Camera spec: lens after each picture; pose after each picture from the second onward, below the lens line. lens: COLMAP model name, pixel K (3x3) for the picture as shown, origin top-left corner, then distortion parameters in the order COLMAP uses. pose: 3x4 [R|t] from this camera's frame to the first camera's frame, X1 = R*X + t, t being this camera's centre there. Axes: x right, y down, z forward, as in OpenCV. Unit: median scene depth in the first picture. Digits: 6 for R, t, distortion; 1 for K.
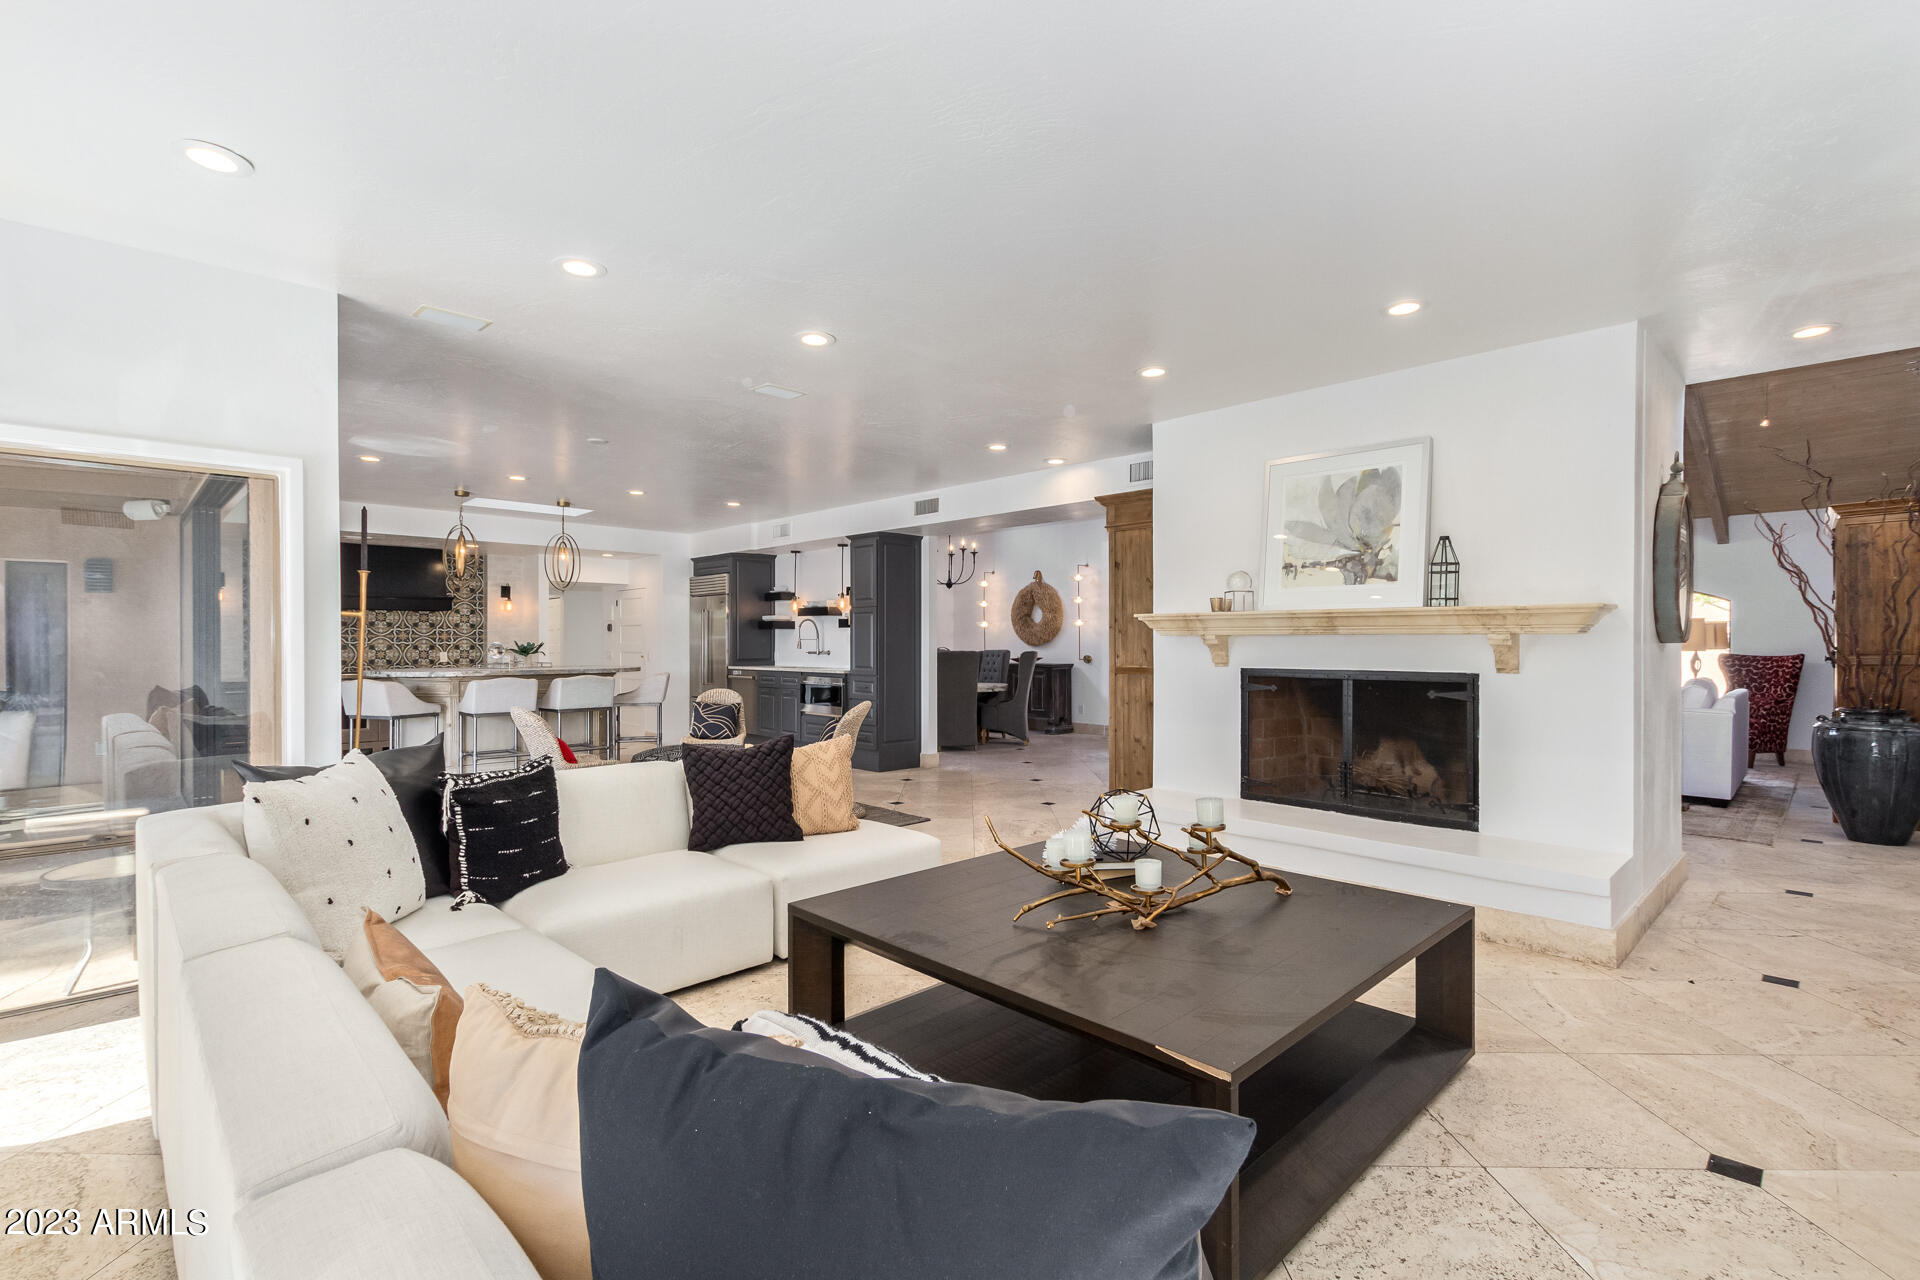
lens RADIAL K [[879.2, 0, 949.9], [0, 879.2, 645.7], [0, 0, 1]] dist [0.011457, -0.004871]
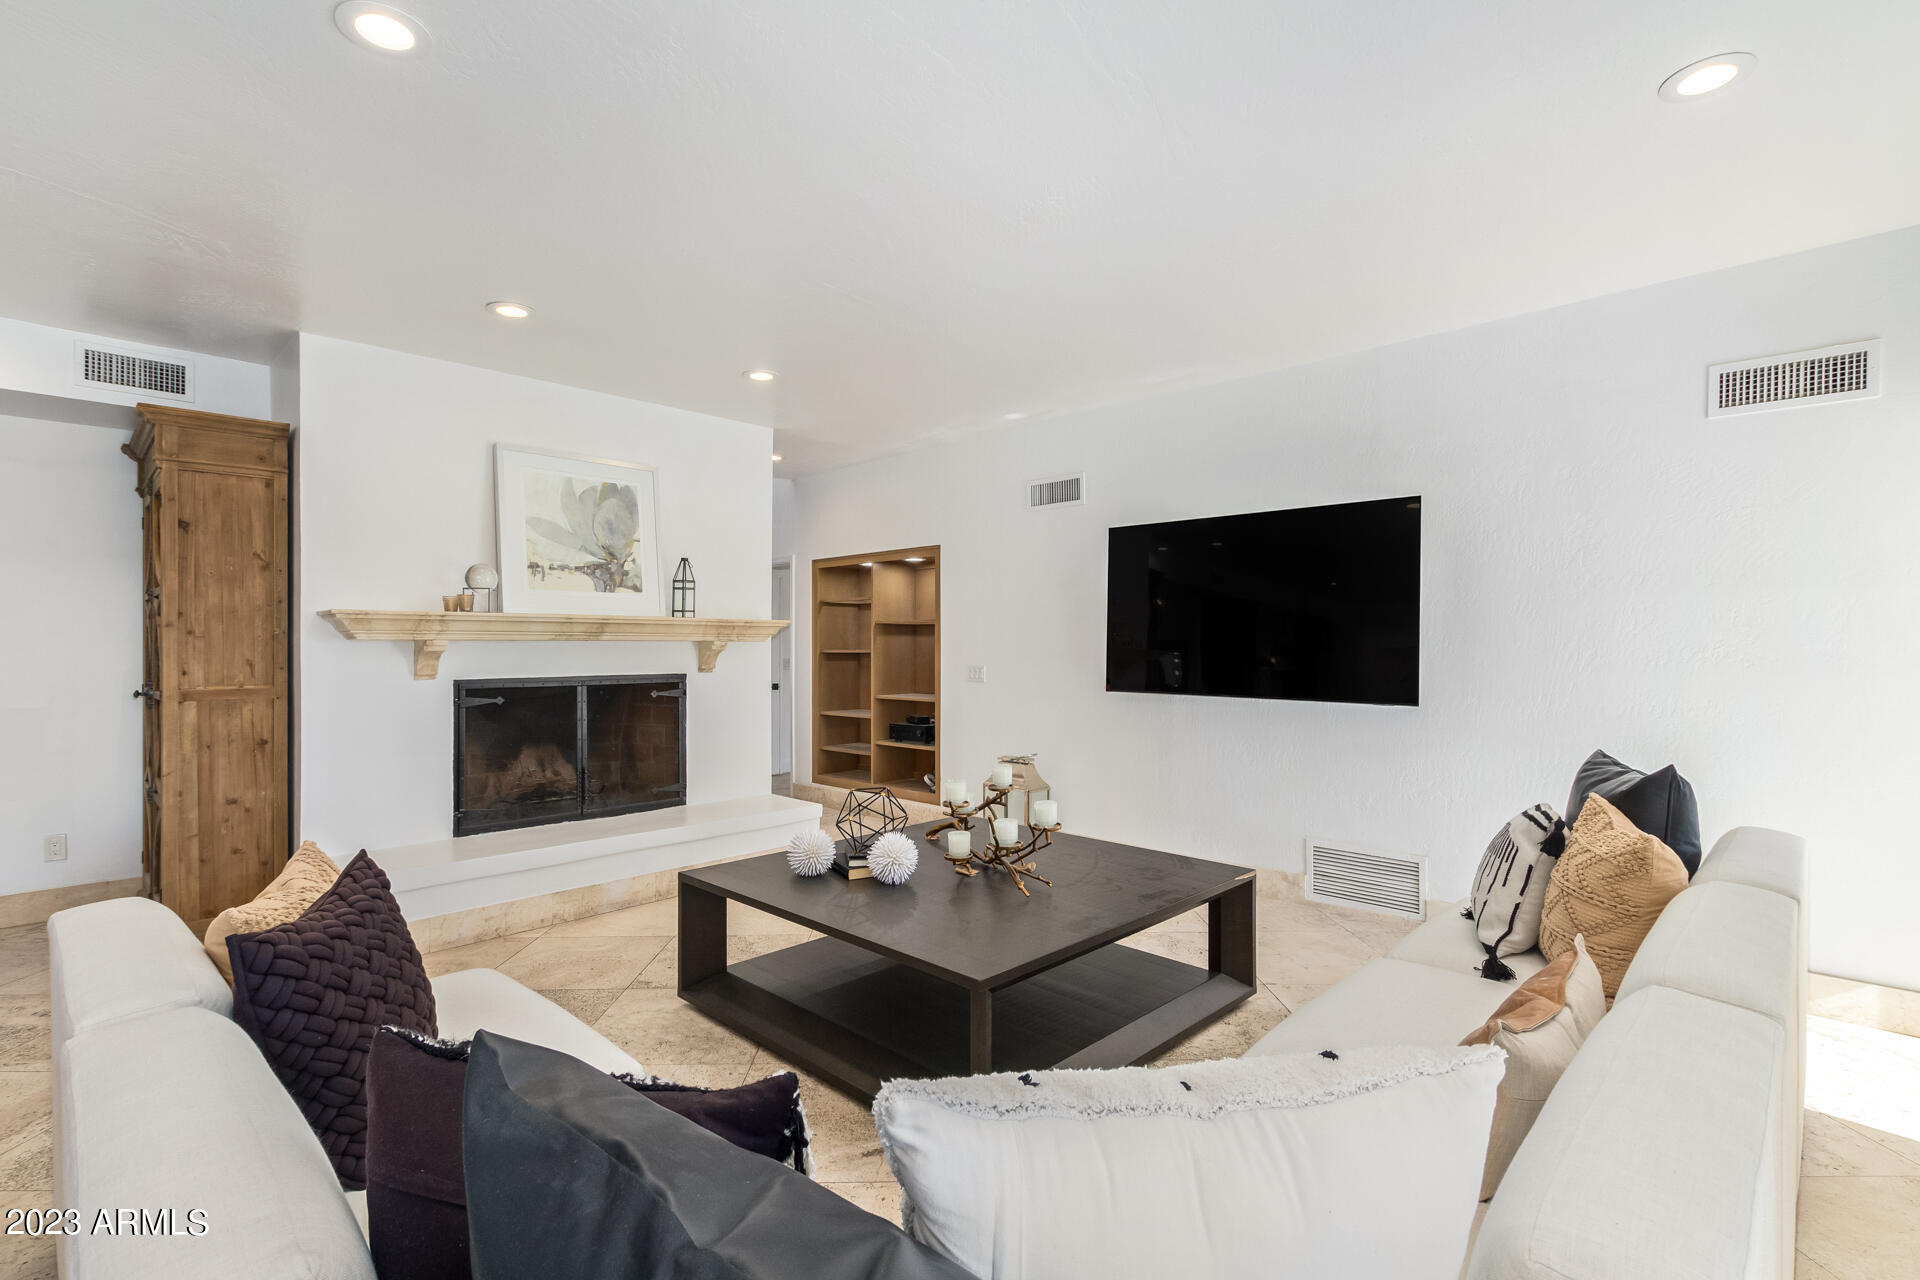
lens RADIAL K [[879.2, 0, 947.9], [0, 879.2, 641.2], [0, 0, 1]] dist [0.011457, -0.004871]
pose [[-0.025205, 0.000867, 0.999682, -0.509058], [0.005518, 0.999985, -0.000728, -0.008262], [-0.999667, 0.005498, -0.025209, 0.553304]]
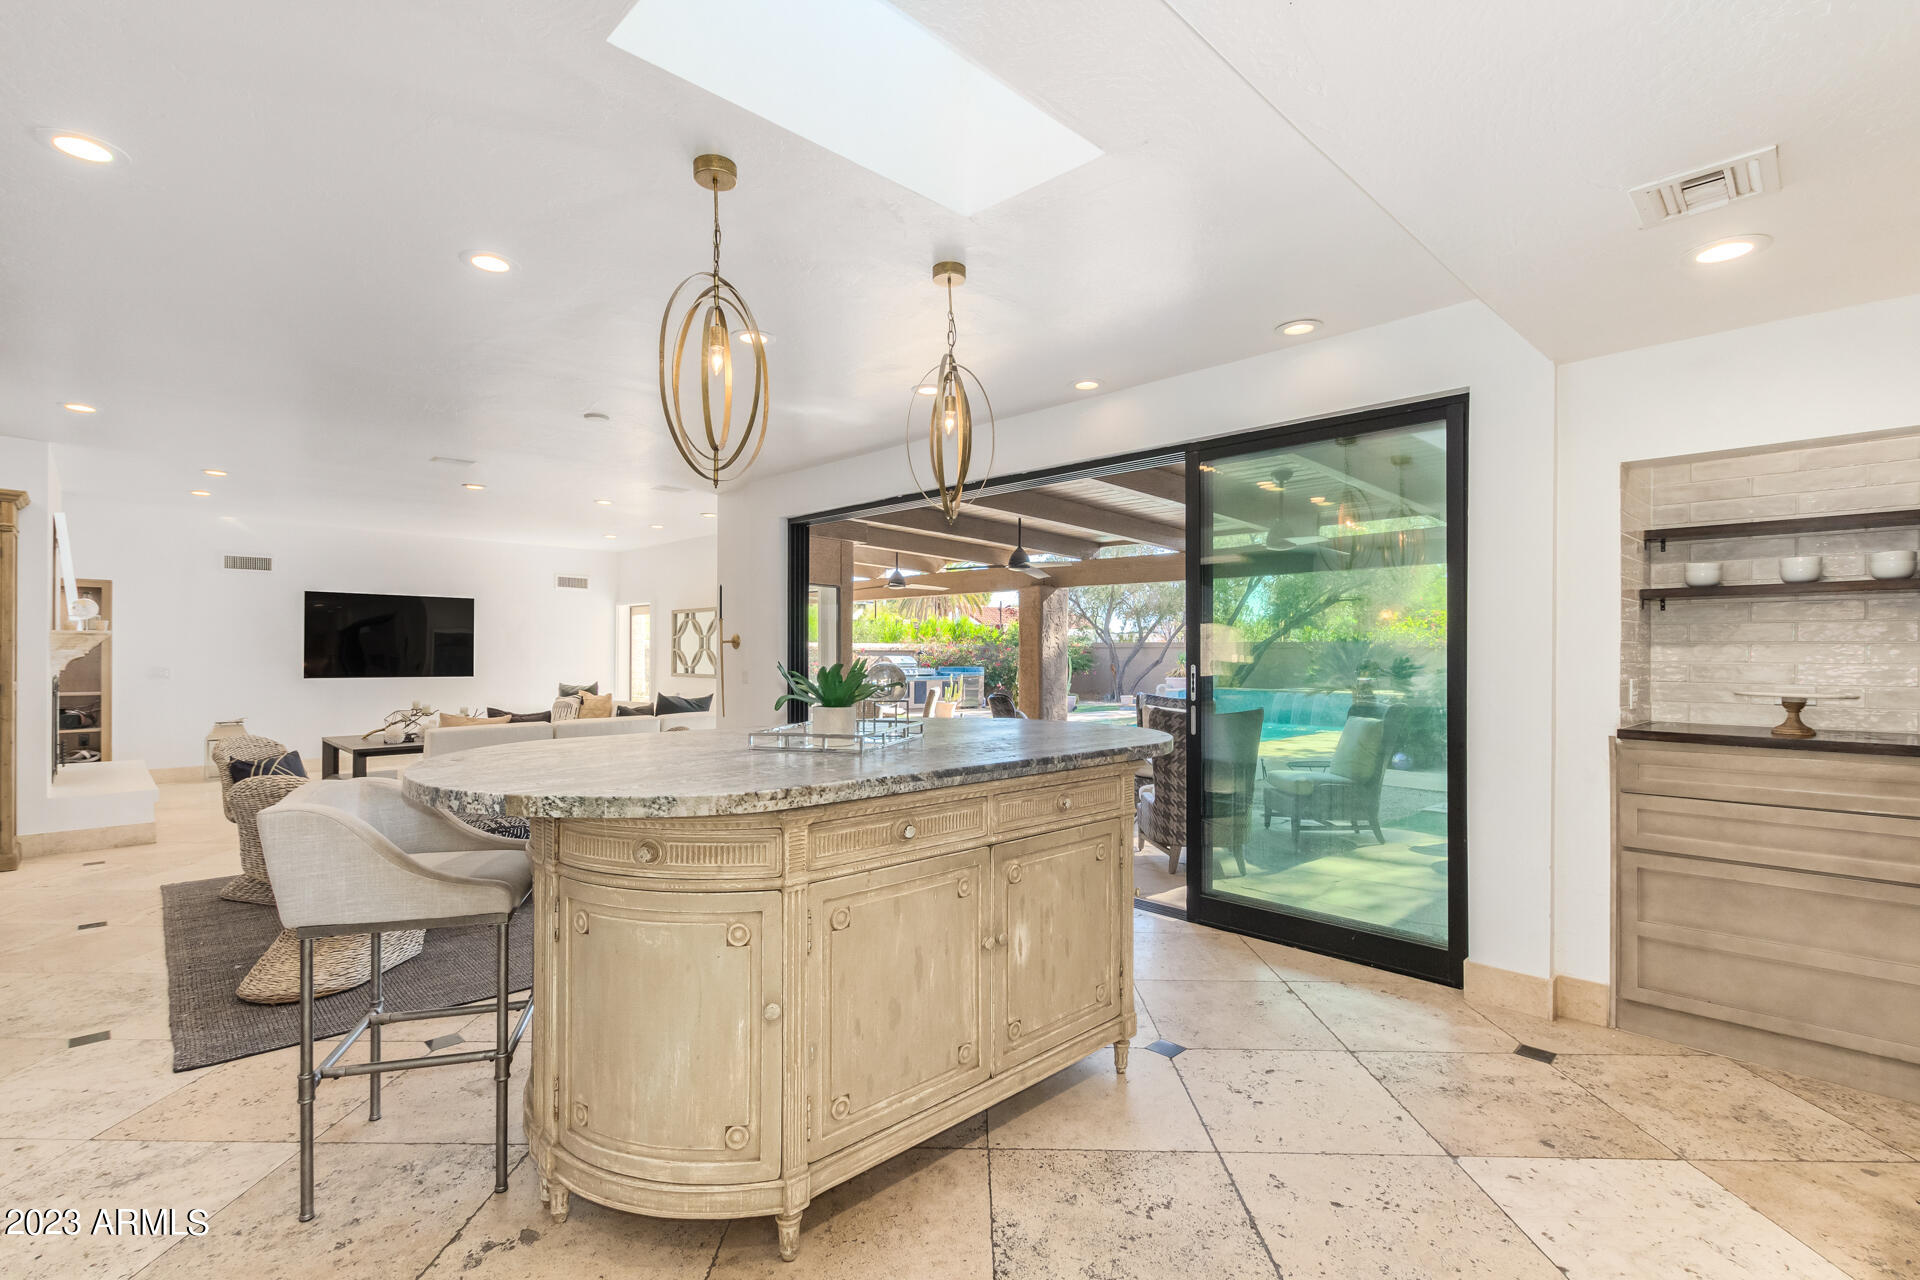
lens RADIAL K [[879.2, 0, 946.0], [0, 879.2, 649.4], [0, 0, 1]] dist [0.011457, -0.004871]
pose [[-0.999987, -0.002565, 0.004310, -0.883386], [-0.002570, 0.999996, -0.001207, -0.014003], [-0.004307, -0.001218, -0.999990, 2.206060]]
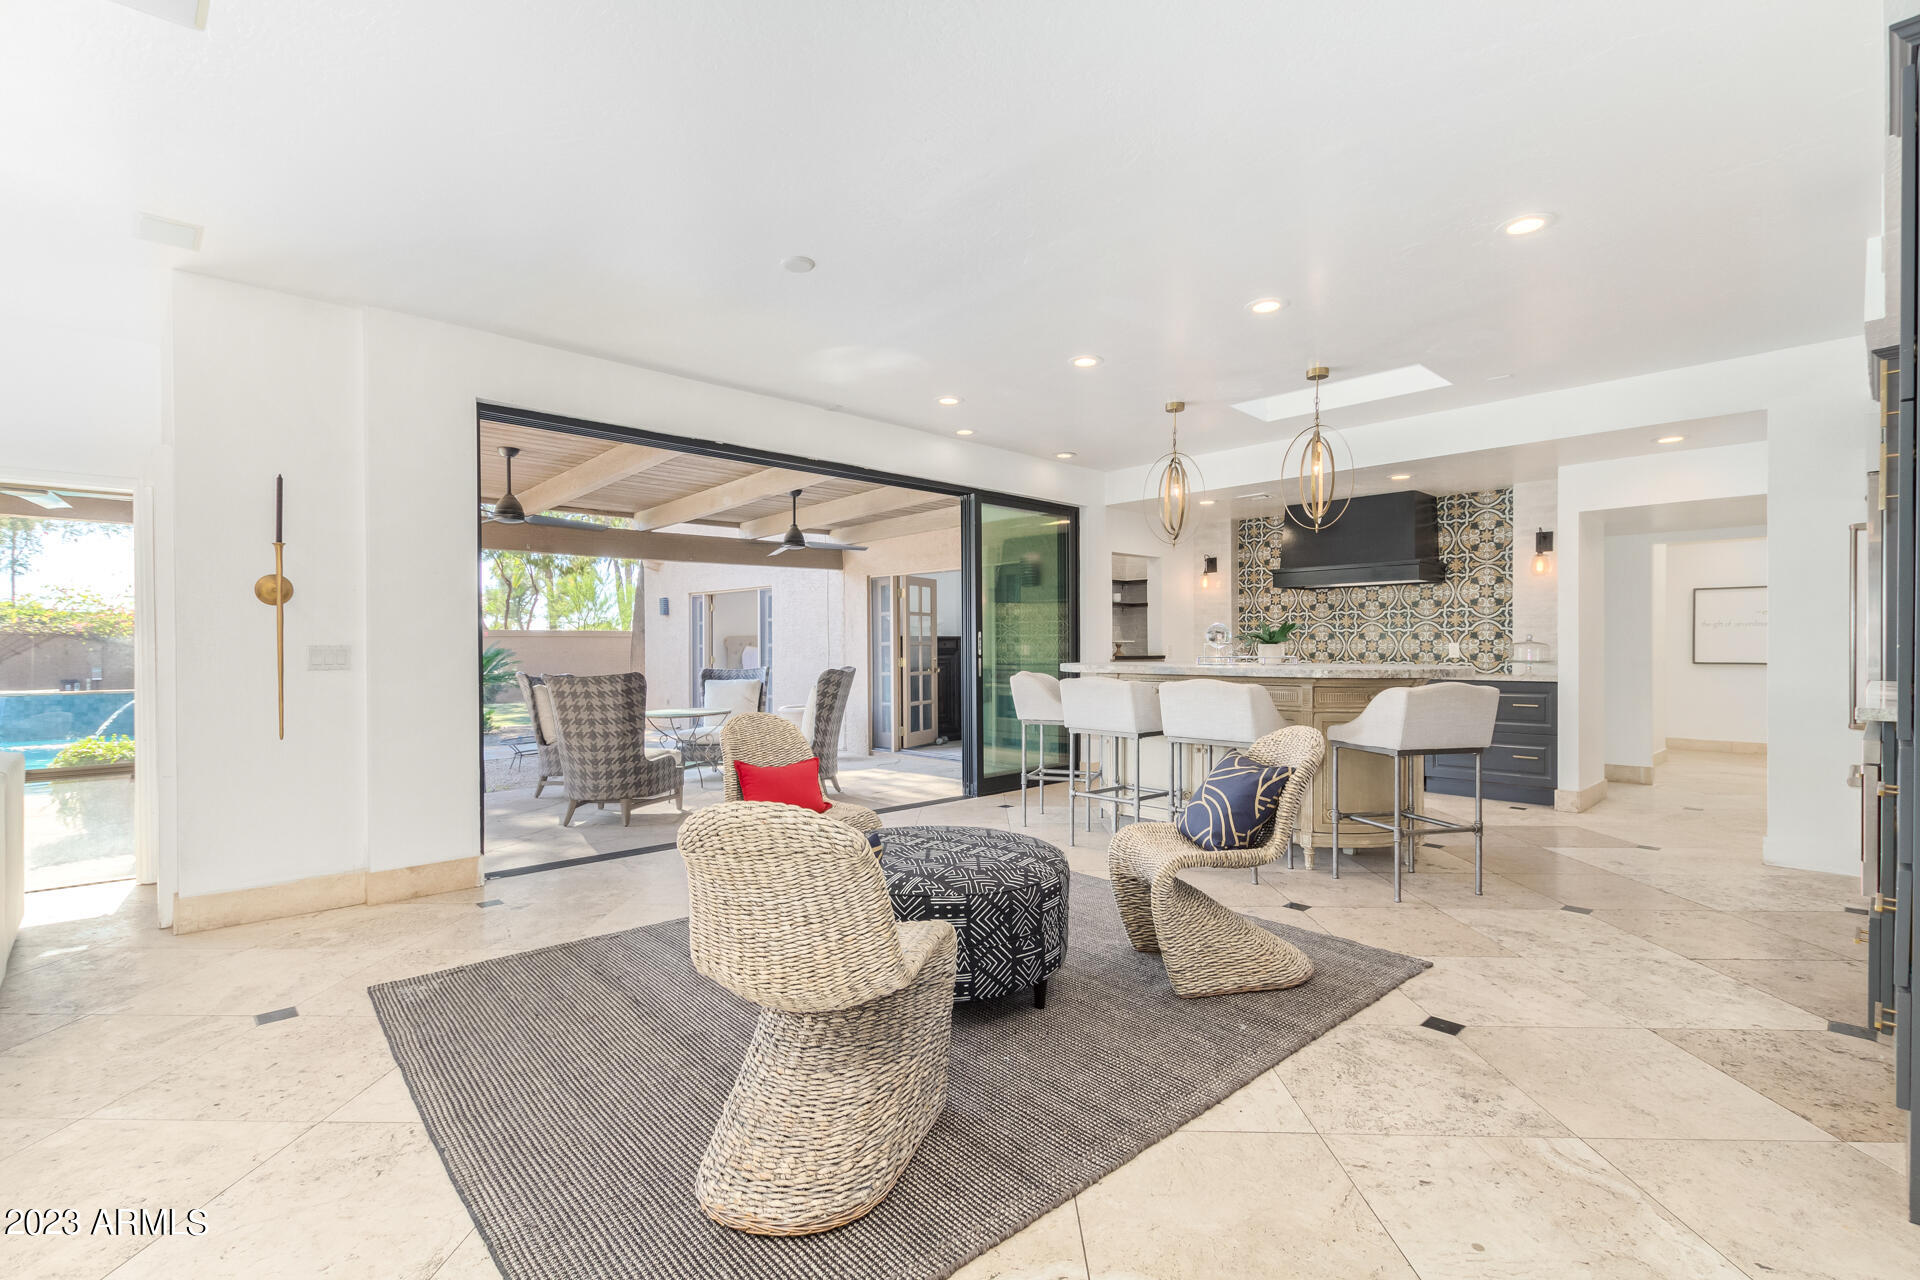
lens RADIAL K [[879.2, 0, 973.1], [0, 879.2, 651.0], [0, 0, 1]] dist [0.011457, -0.004871]
pose [[0.004942, 0.004251, -0.999979, 0.208683], [0.002316, 0.999988, 0.004263, 0.020844], [0.999985, -0.002337, 0.004932, 1.339348]]
